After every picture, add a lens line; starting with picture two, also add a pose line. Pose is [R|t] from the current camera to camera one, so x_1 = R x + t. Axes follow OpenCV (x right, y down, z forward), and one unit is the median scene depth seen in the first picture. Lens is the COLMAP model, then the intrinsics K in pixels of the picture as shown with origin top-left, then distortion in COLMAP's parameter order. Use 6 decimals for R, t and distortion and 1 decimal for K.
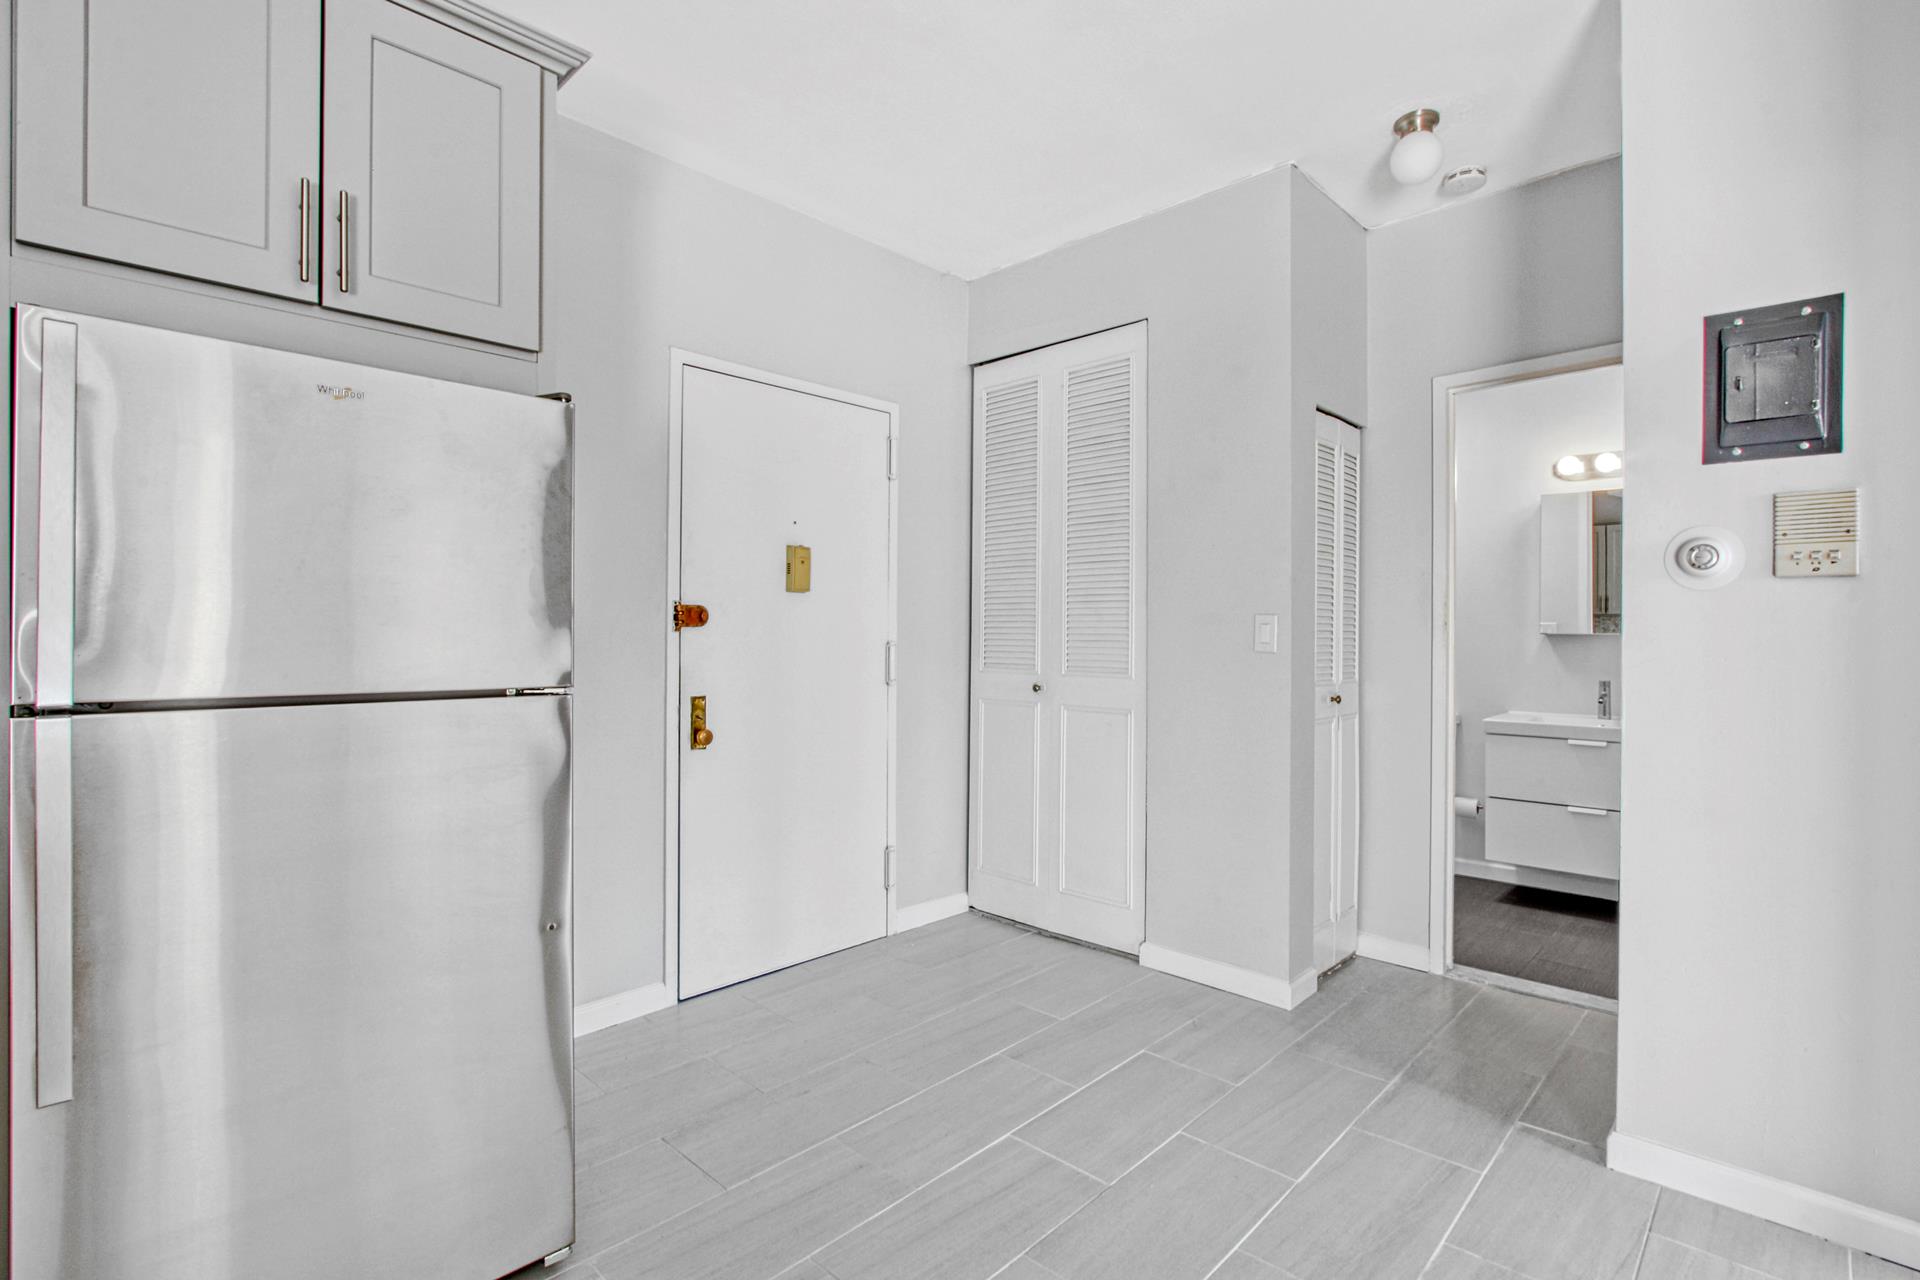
lens RADIAL K [[898.4, 0, 957.0], [0, 898.4, 629.7], [0, 0, 1]] dist [-0.015693, -0.000924]
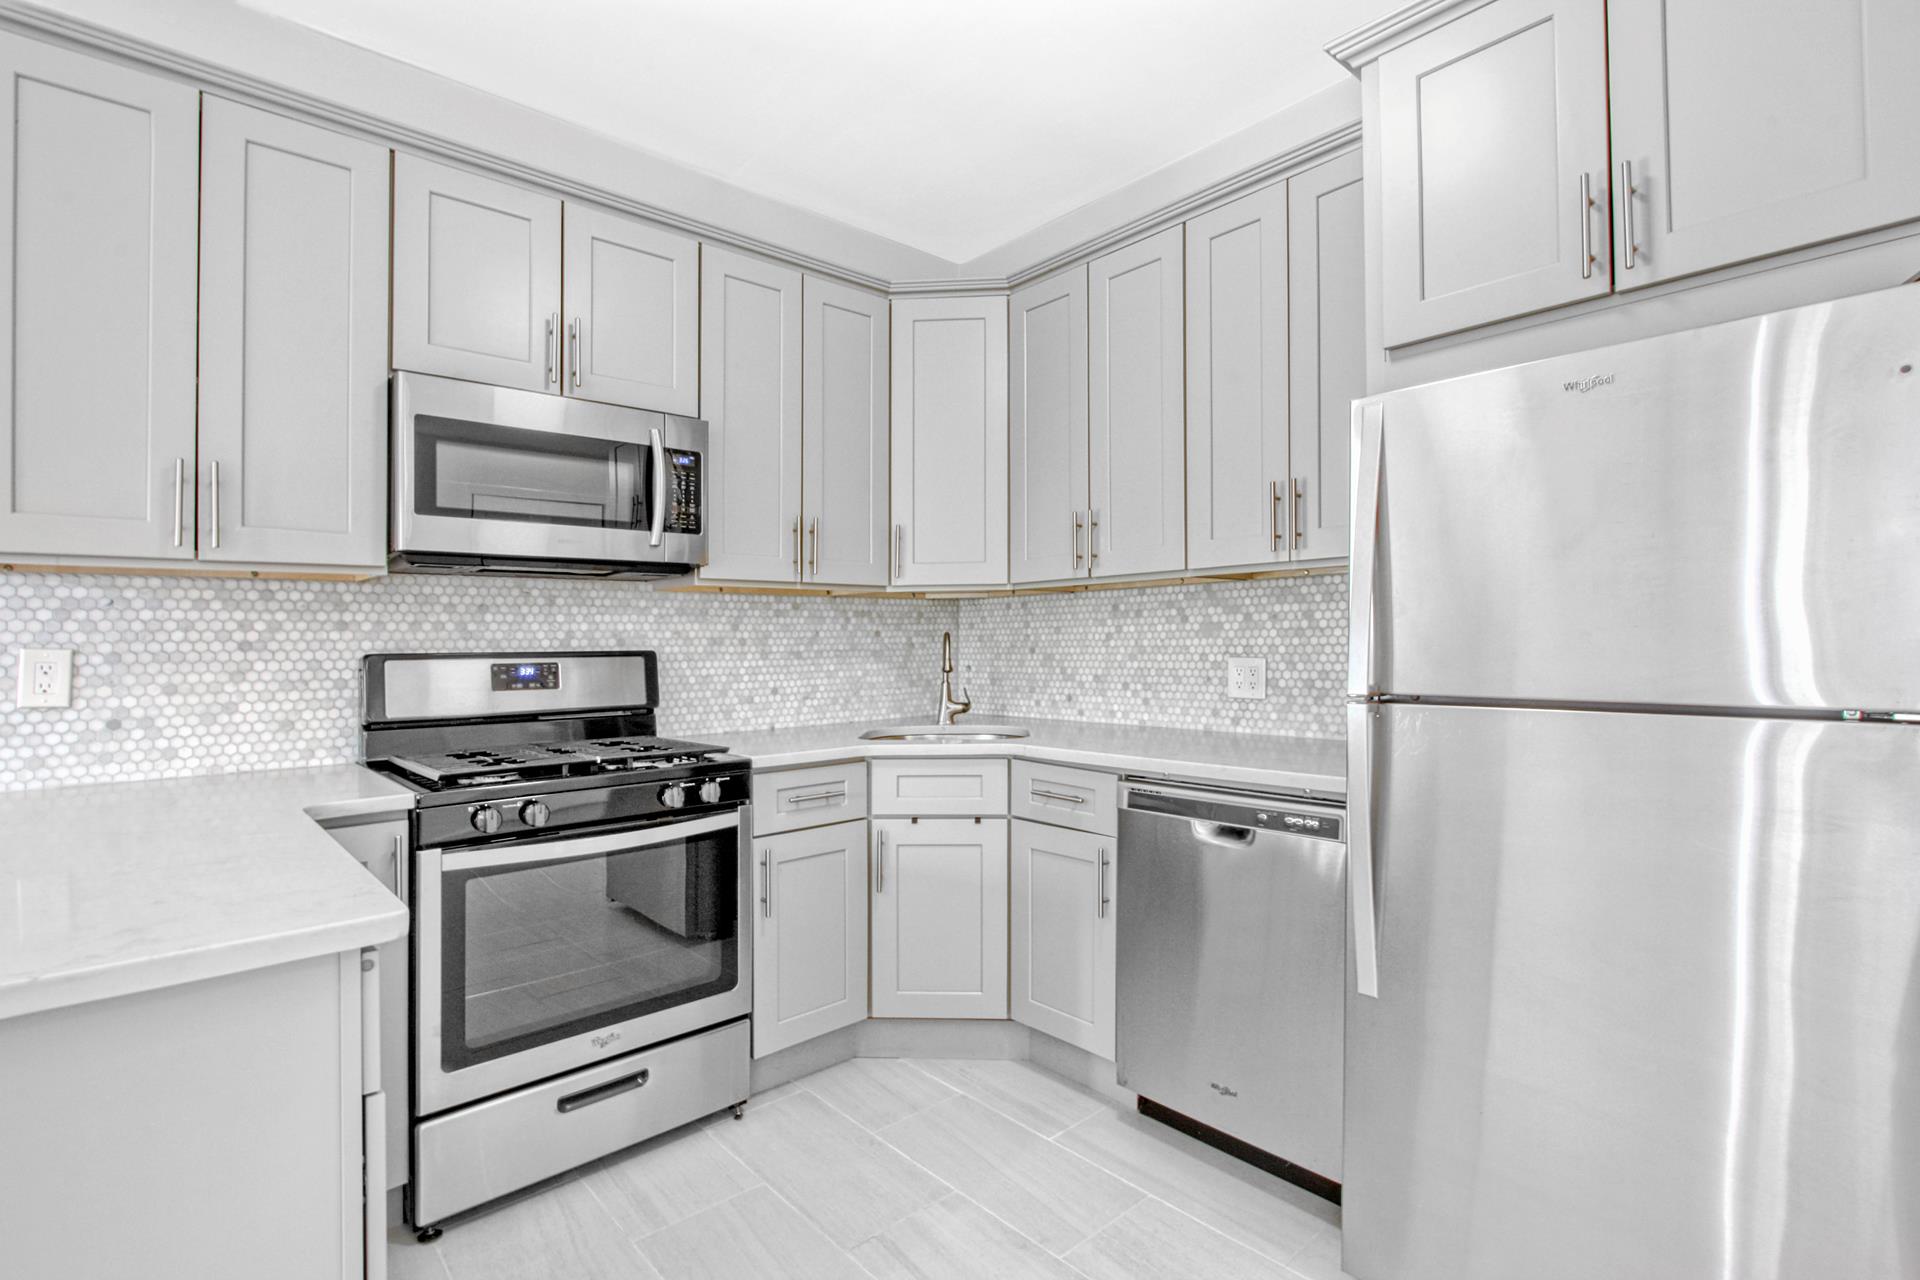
lens RADIAL K [[898.4, 0, 953.5], [0, 898.4, 633.7], [0, 0, 1]] dist [-0.015693, -0.000924]
pose [[-0.082847, -0.016906, -0.996419, 0.137480], [0.017630, 0.999675, -0.018427, 0.002560], [0.996406, -0.019093, -0.082522, 0.175962]]
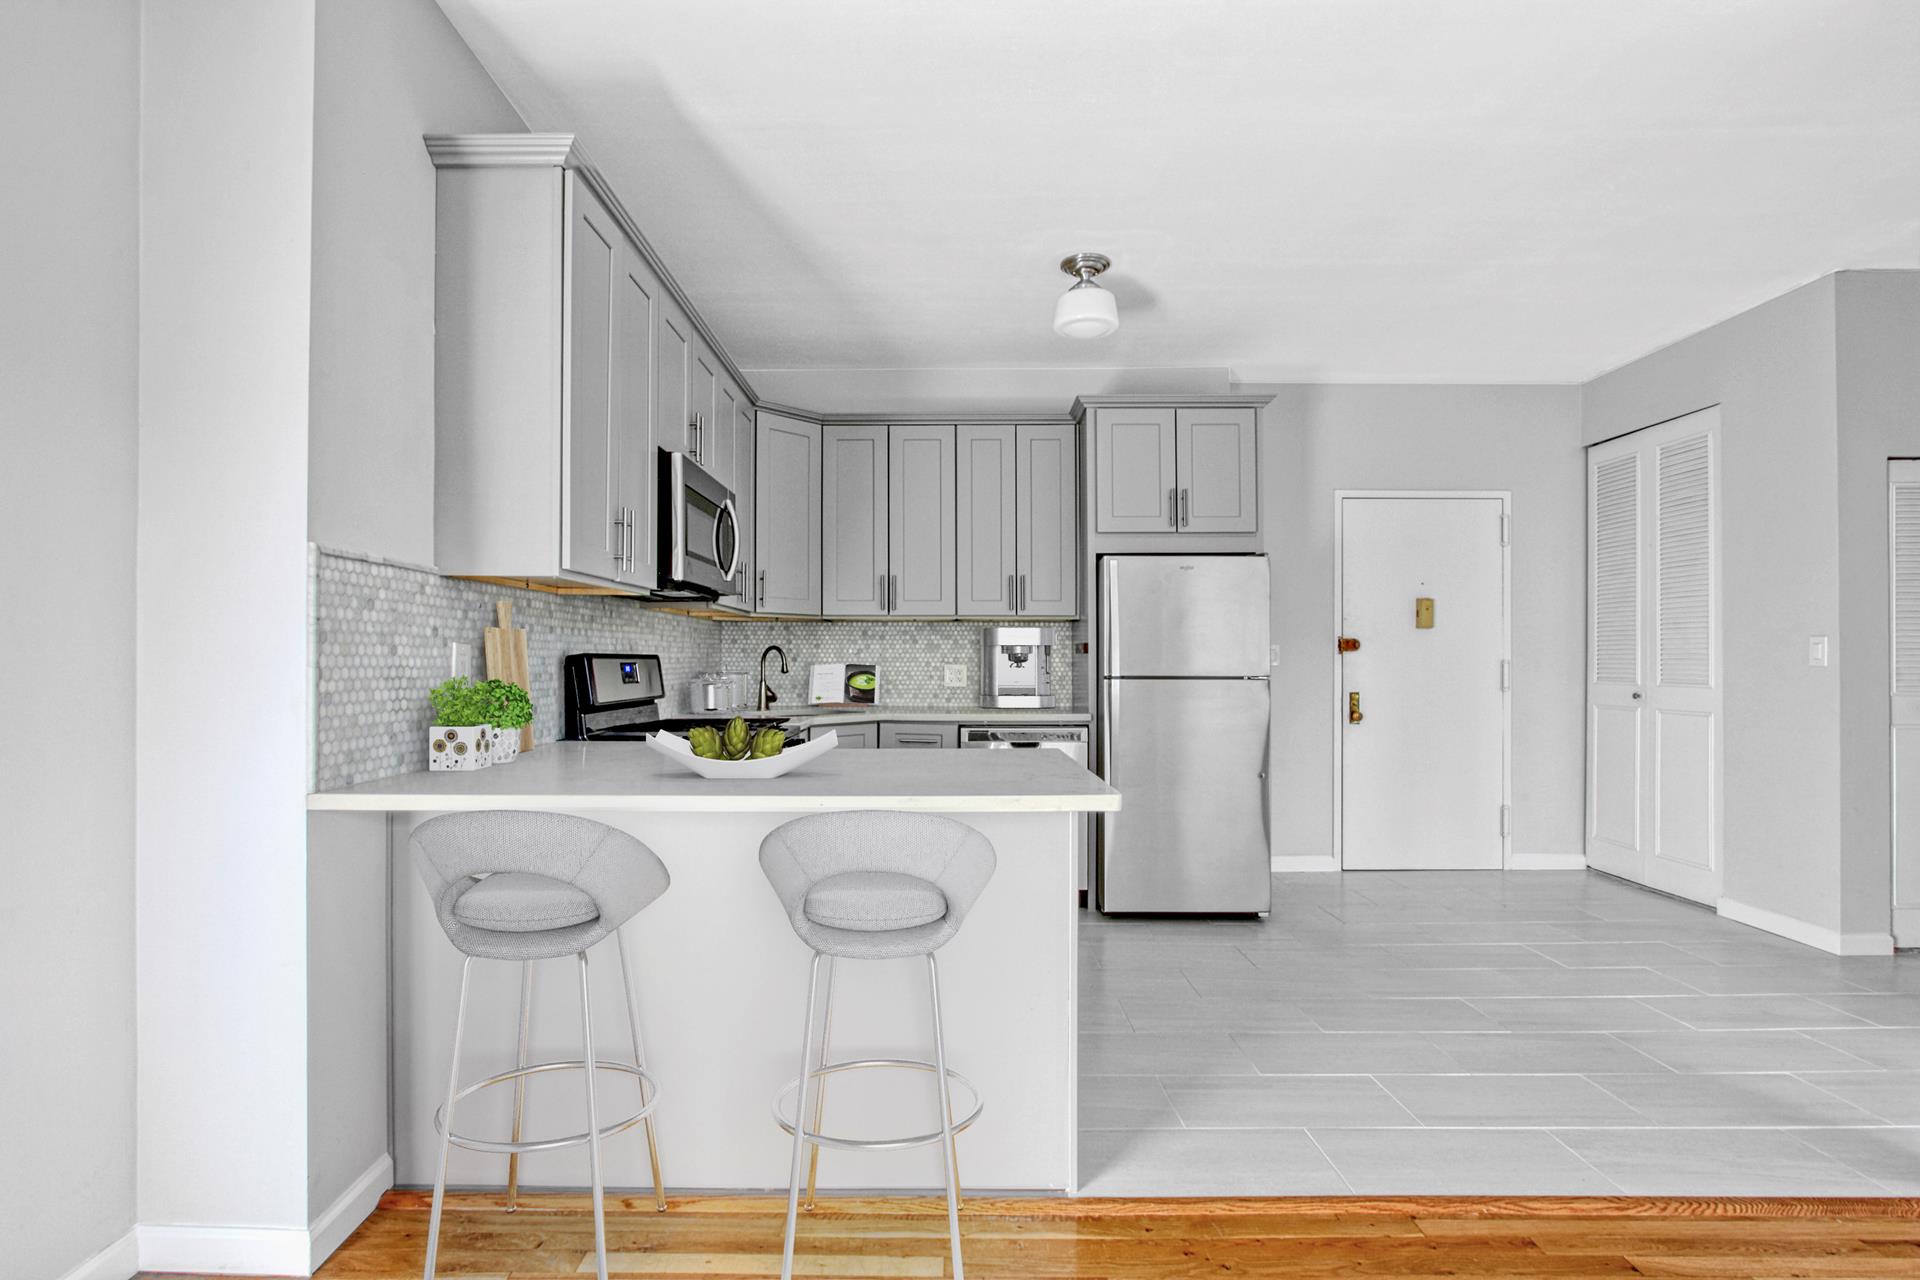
lens RADIAL K [[898.4, 0, 929.3], [0, 898.4, 667.4], [0, 0, 1]] dist [-0.015693, -0.000924]
pose [[0.684332, 0.000951, -0.729170, 0.362587], [0.007261, 0.999941, 0.008118, 0.007213], [0.729134, -0.010851, 0.684285, -0.679883]]
